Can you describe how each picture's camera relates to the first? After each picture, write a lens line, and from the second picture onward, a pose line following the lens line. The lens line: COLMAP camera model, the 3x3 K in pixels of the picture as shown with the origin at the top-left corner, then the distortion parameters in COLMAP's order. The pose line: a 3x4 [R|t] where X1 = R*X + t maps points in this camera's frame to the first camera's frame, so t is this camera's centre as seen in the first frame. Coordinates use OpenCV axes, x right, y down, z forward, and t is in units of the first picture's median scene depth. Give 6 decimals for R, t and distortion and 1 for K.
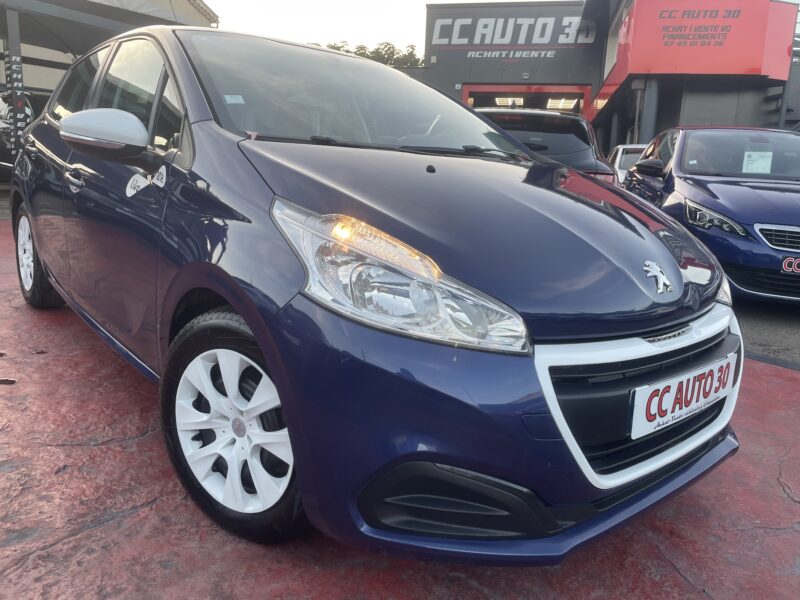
lens RADIAL K [[615.7, 0, 402.4], [0, 615.7, 305.8], [0, 0, 1]] dist [0.065776, -0.071398]
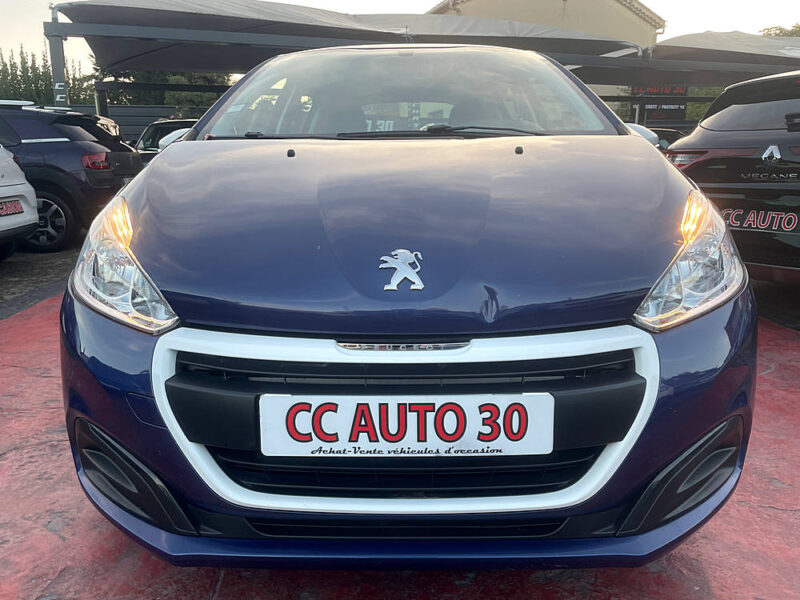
lens RADIAL K [[615.7, 0, 394.1], [0, 615.7, 298.8], [0, 0, 1]] dist [0.065776, -0.071398]
pose [[0.741892, 0.076684, -0.666120, 0.879490], [-0.098445, 0.995130, 0.004917, -0.012901], [0.663253, 0.061928, 0.745829, 0.405626]]
